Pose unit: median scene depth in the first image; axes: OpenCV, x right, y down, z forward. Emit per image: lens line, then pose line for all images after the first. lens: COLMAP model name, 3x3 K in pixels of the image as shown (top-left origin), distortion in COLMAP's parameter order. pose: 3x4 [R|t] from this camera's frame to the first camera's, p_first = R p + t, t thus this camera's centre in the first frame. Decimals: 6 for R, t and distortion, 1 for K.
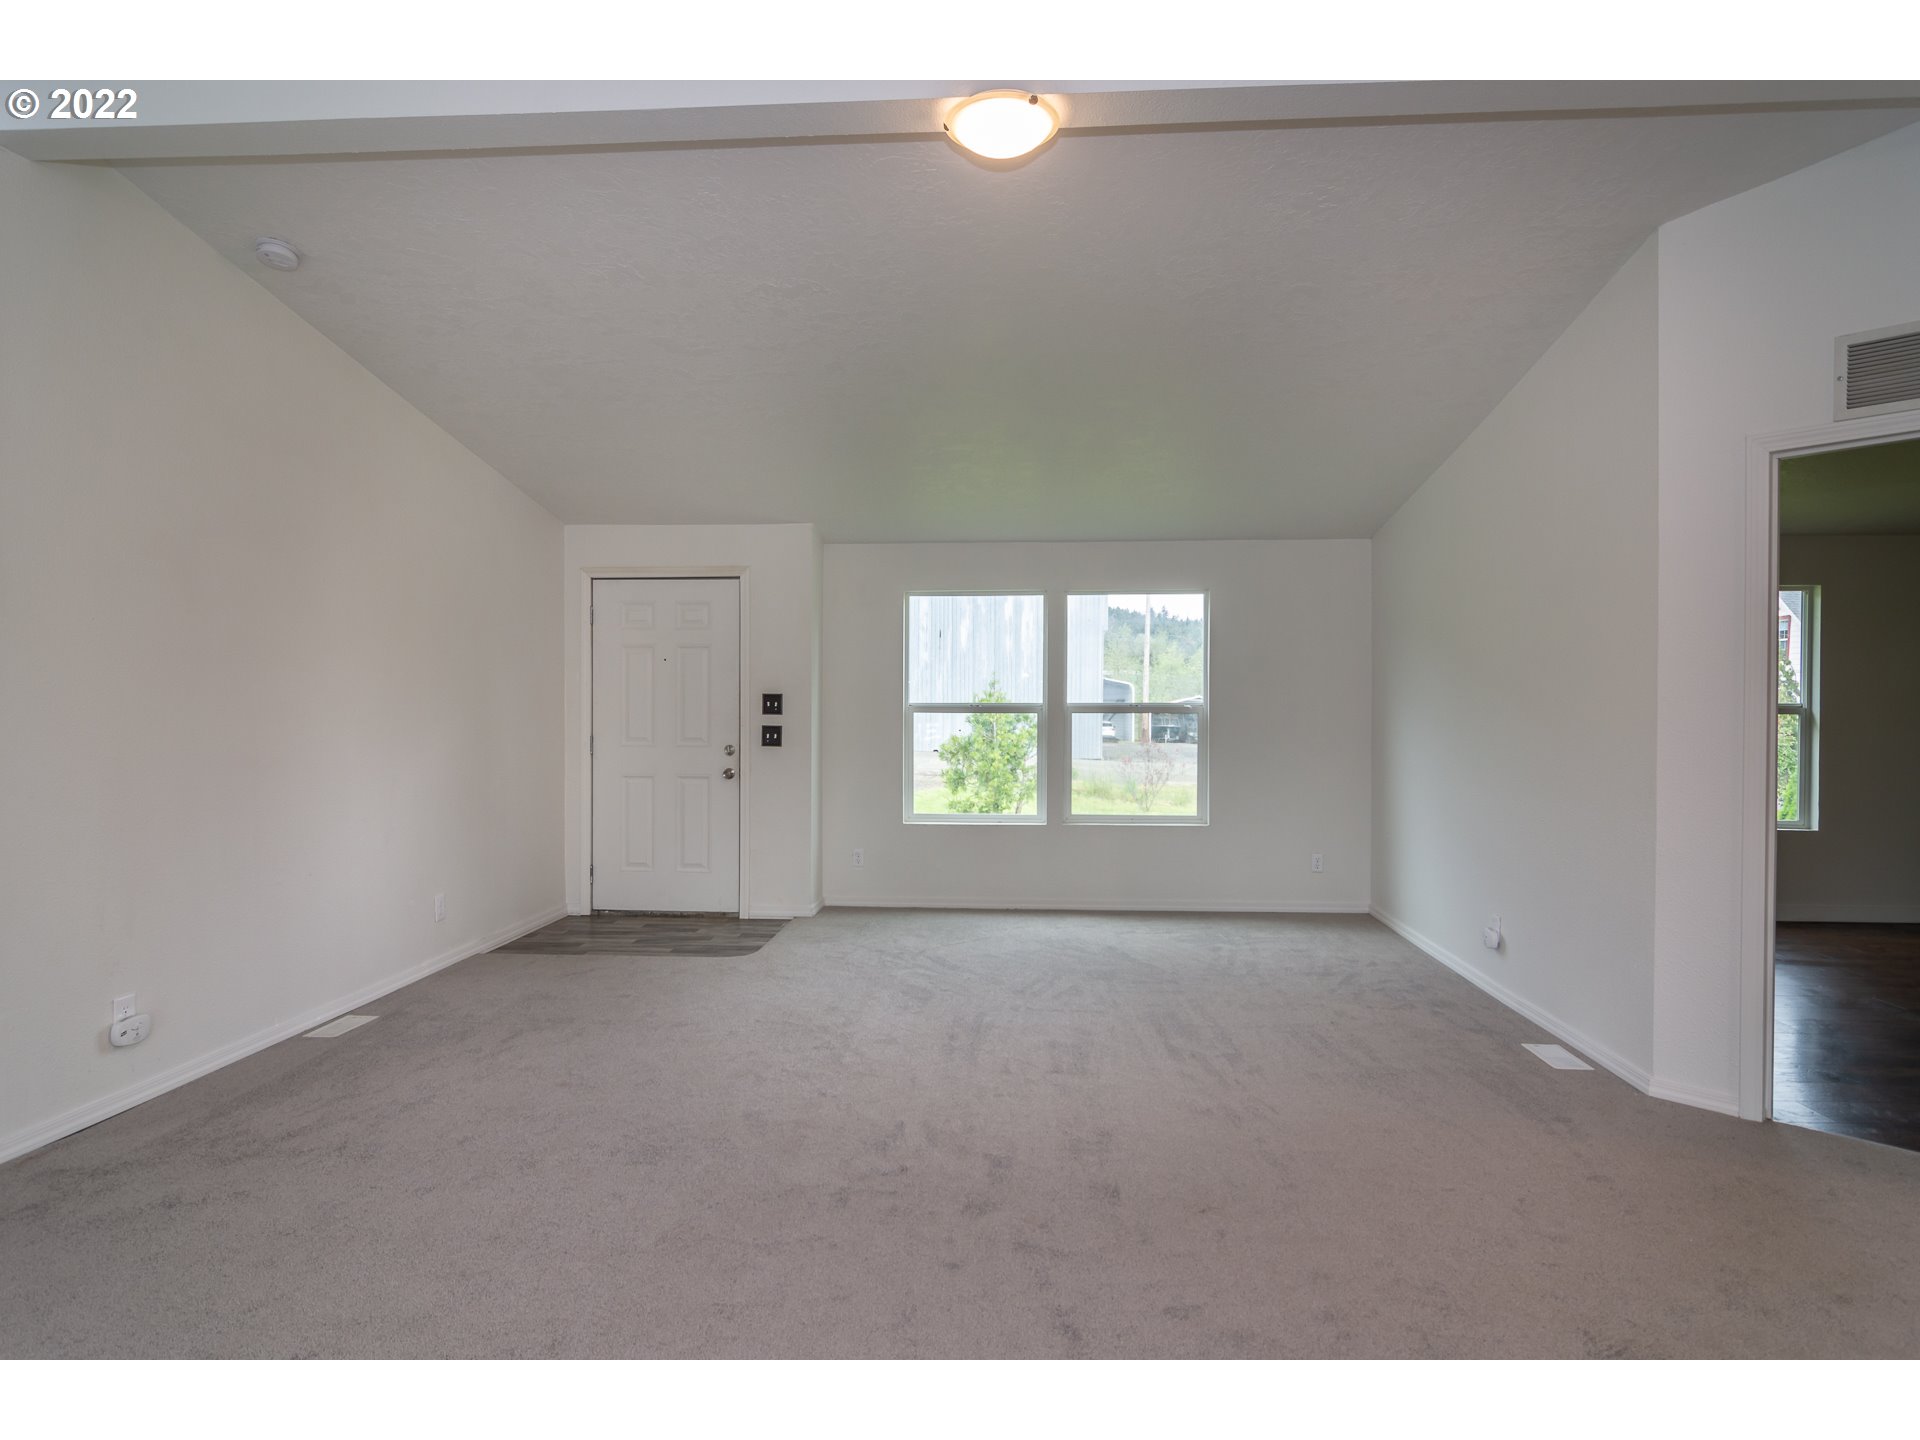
lens RADIAL K [[1126.4, 0, 995.4], [0, 1126.4, 718.7], [0, 0, 1]] dist [-0.005559, -0.000138]
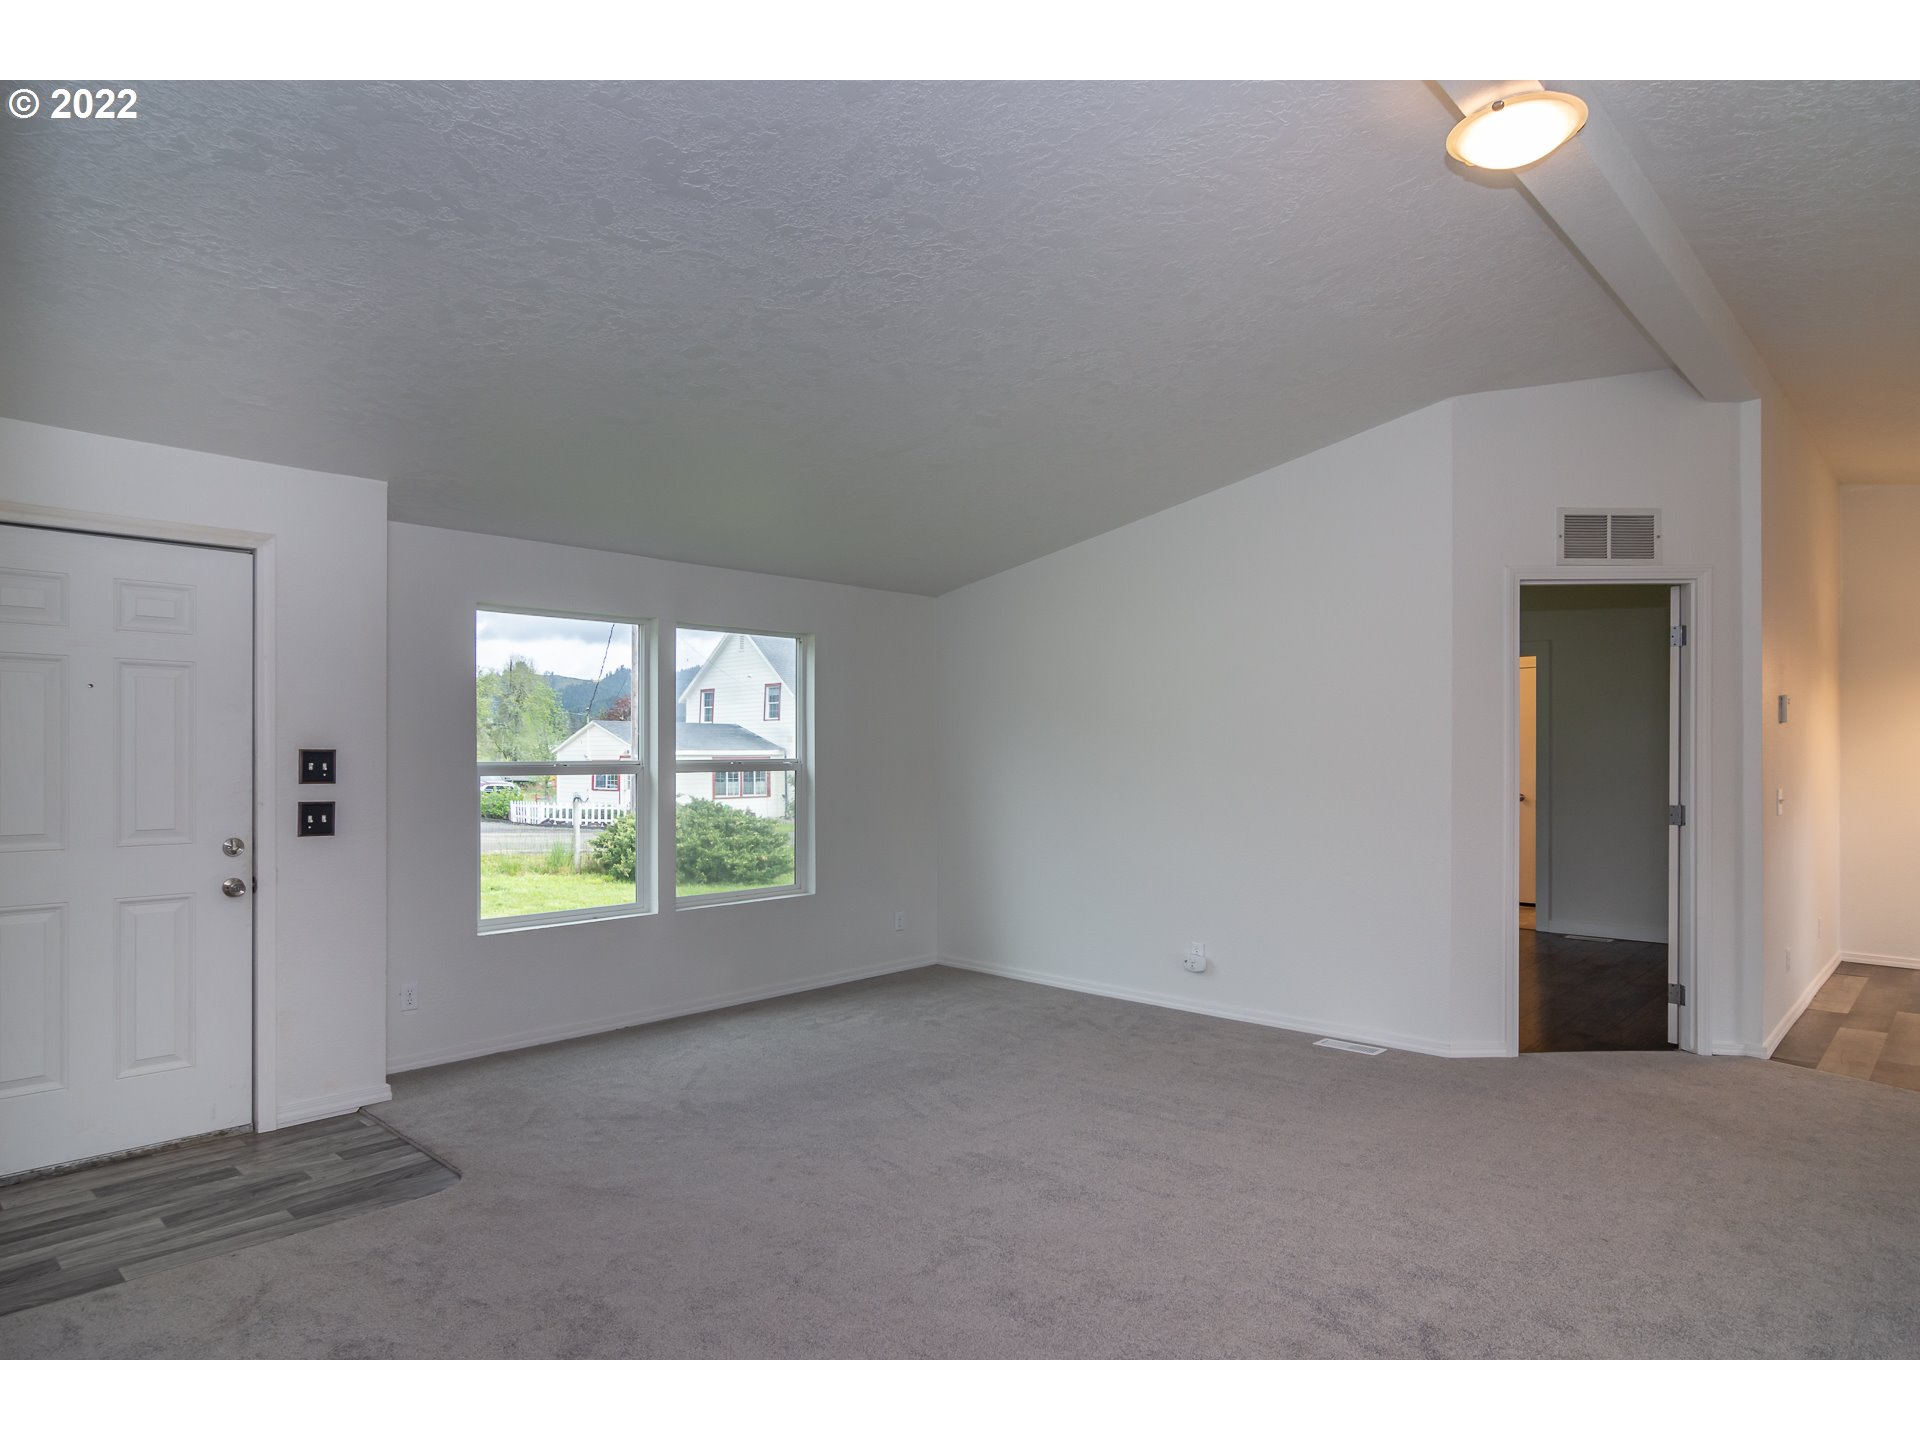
lens RADIAL K [[1114.8, 0, 959.0], [0, 1114.8, 758.1], [0, 0, 1]] dist [0.001183, 0.000480]
pose [[0.633712, -0.005850, 0.773547, -0.444763], [0.015360, 0.999869, -0.005022, -0.009123], [-0.773416, 0.015064, 0.633719, 0.349478]]
